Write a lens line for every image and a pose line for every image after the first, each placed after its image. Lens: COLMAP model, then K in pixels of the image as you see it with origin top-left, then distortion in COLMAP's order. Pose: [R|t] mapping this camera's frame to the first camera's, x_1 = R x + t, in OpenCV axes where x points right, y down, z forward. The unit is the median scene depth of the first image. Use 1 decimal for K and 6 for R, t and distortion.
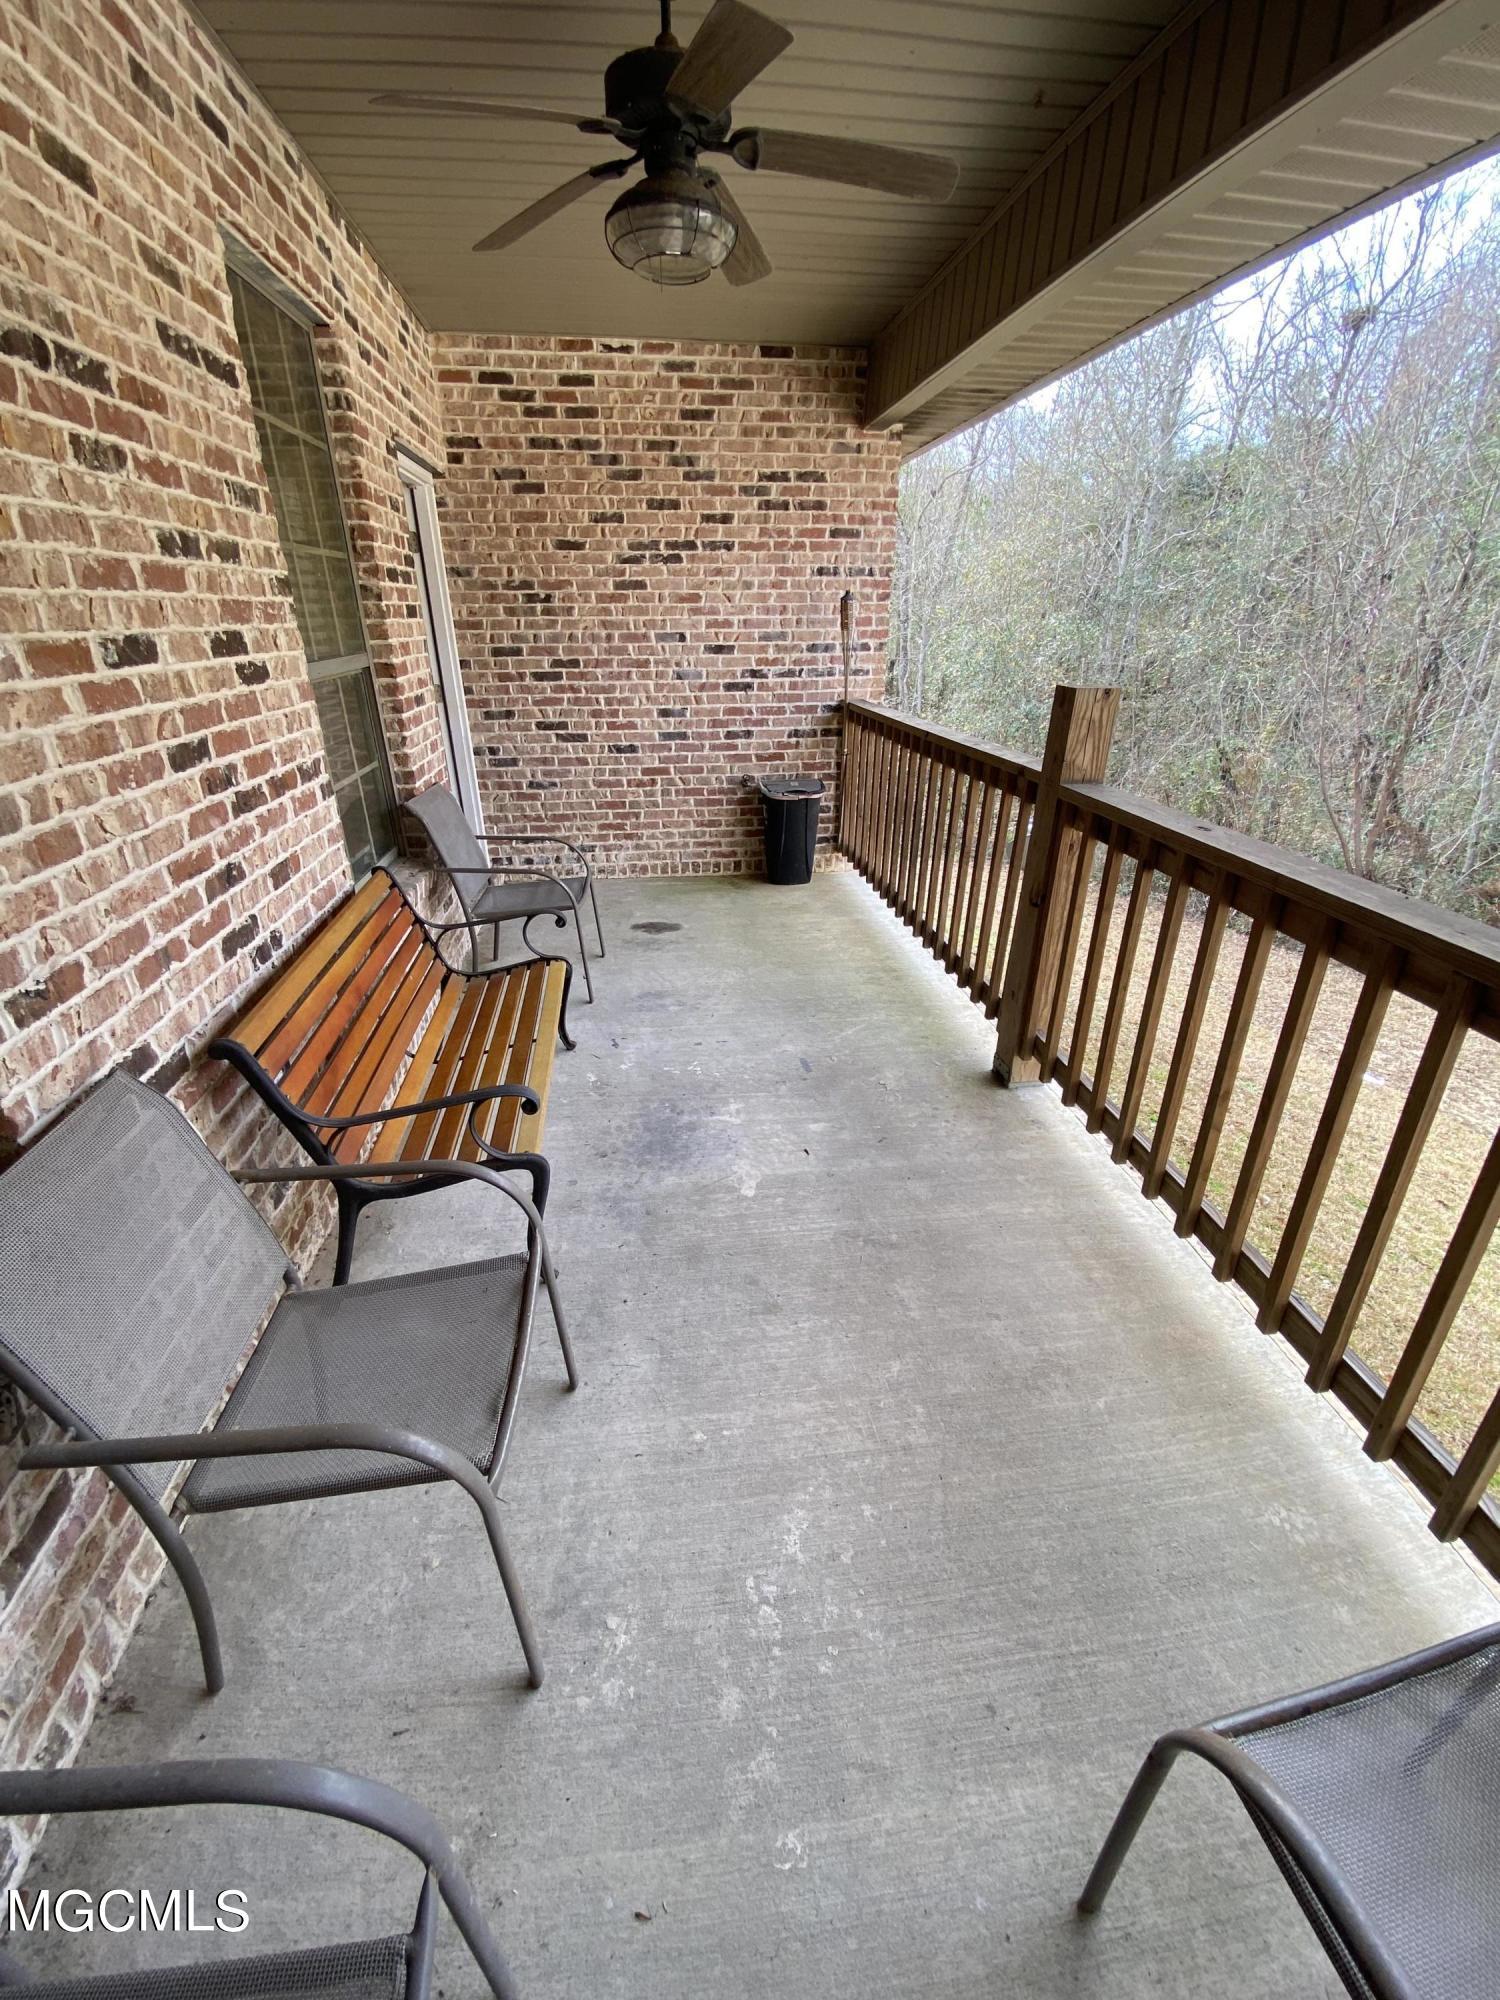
lens RADIAL K [[808.9, 0, 740.6], [0, 808.9, 994.4], [0, 0, 1]] dist [-0.033708, 0.000032]
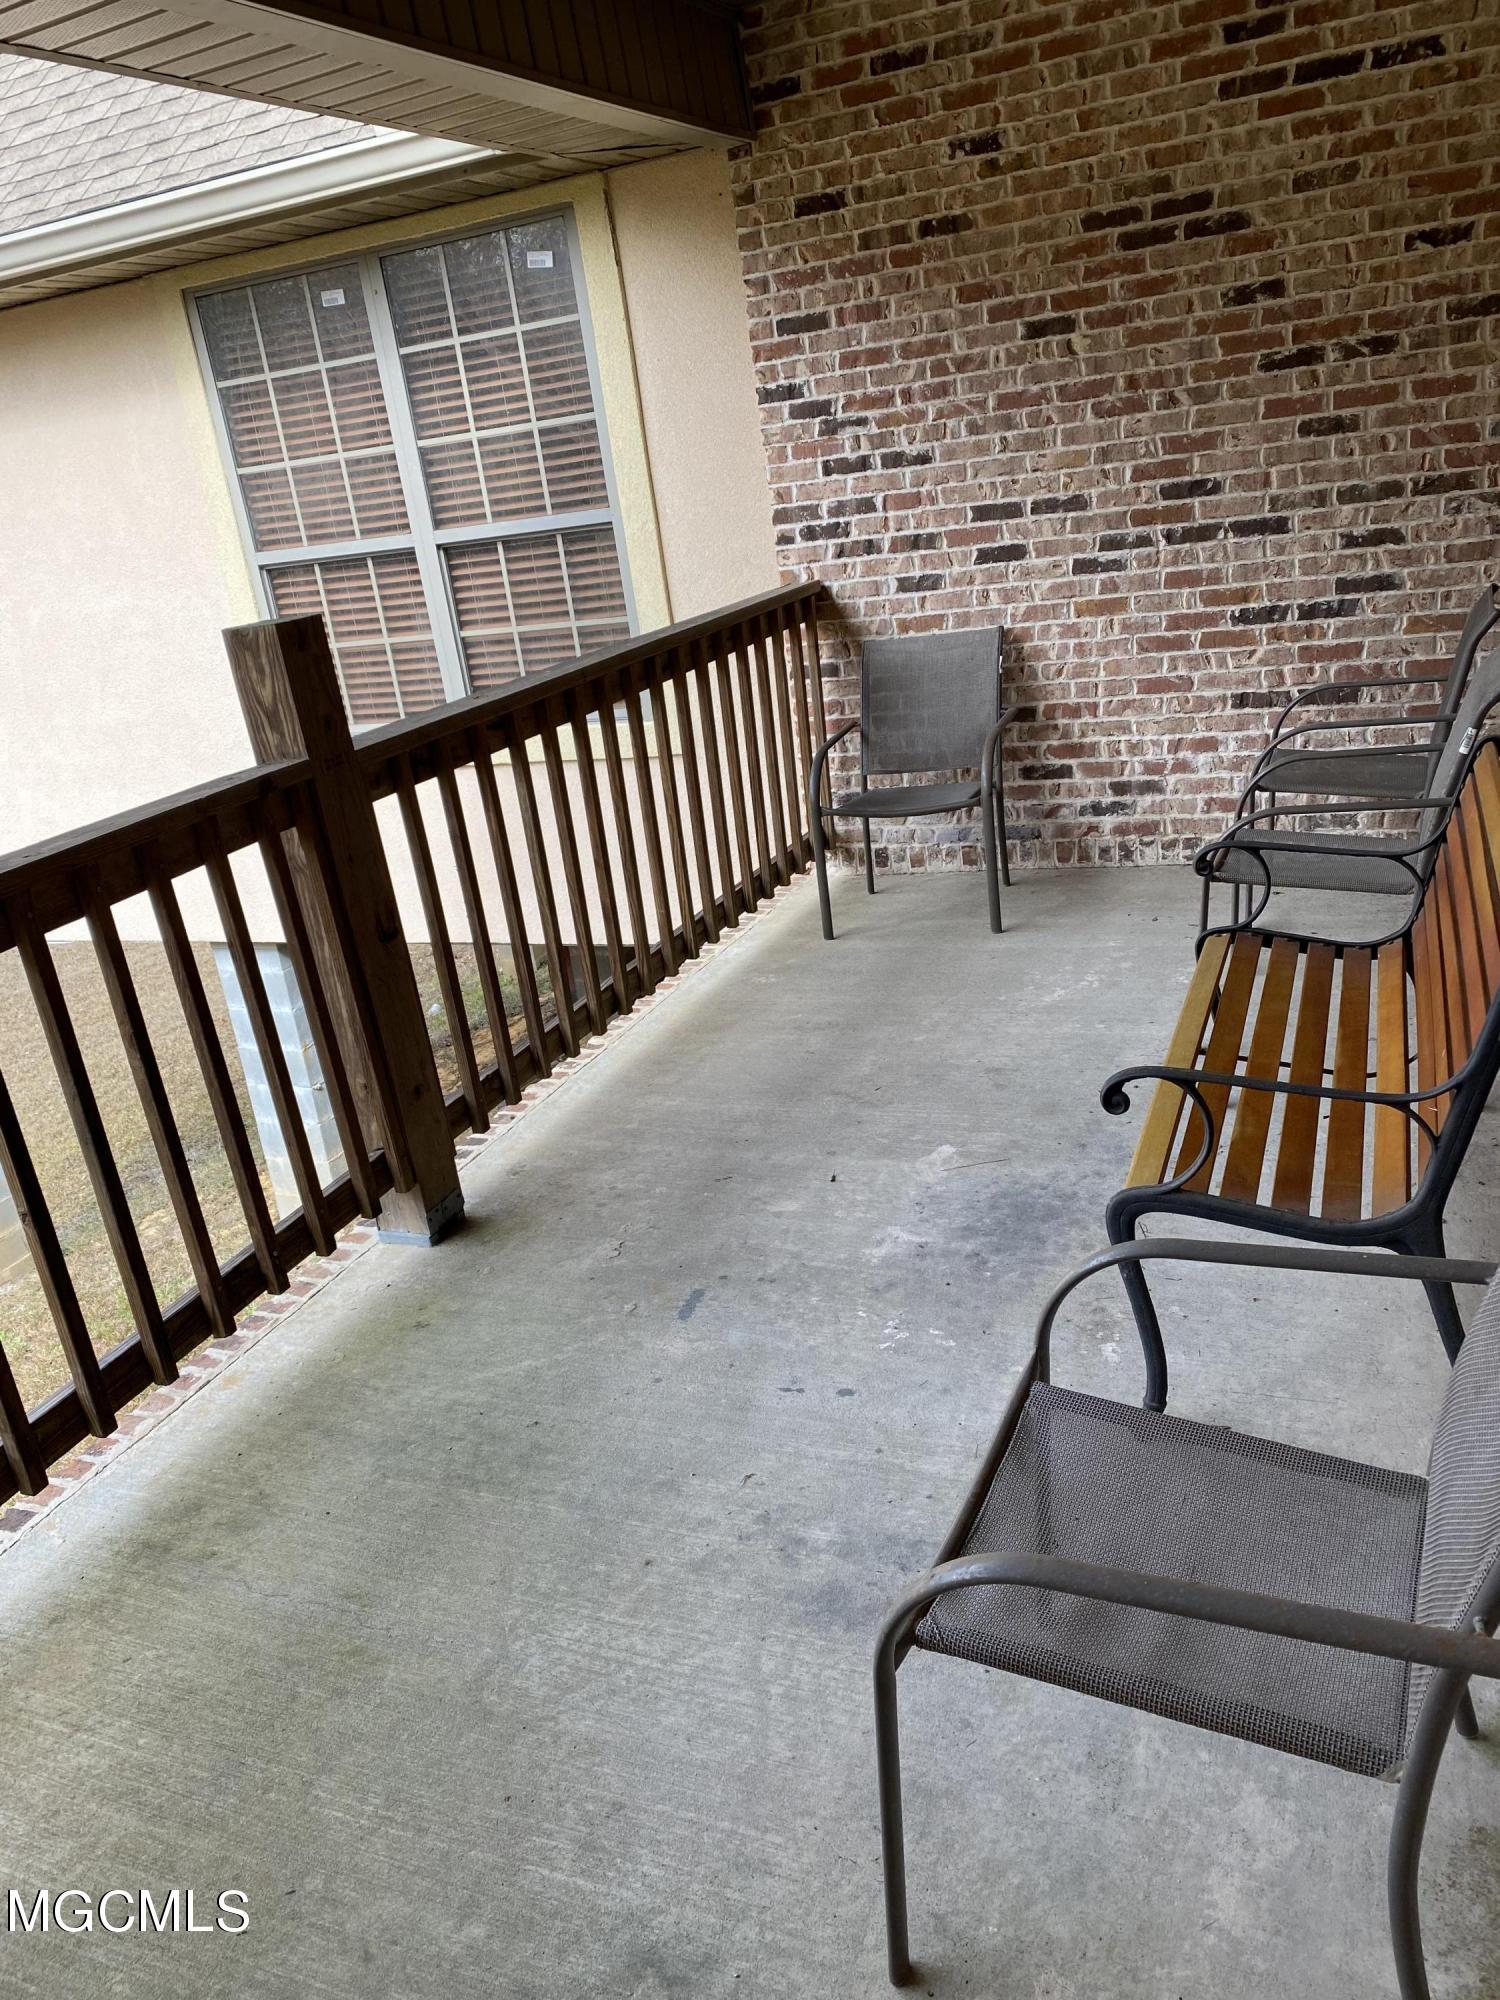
lens RADIAL K [[1501.8, 0, 750.0], [0, 1501.8, 1000.0], [0, 0, 1]] dist [0.002335, 0.000300]
pose [[-0.862529, -0.043654, 0.504122, -0.491303], [0.333804, 0.699656, 0.631709, -0.739274], [-0.380288, 0.713145, -0.588902, 1.646585]]
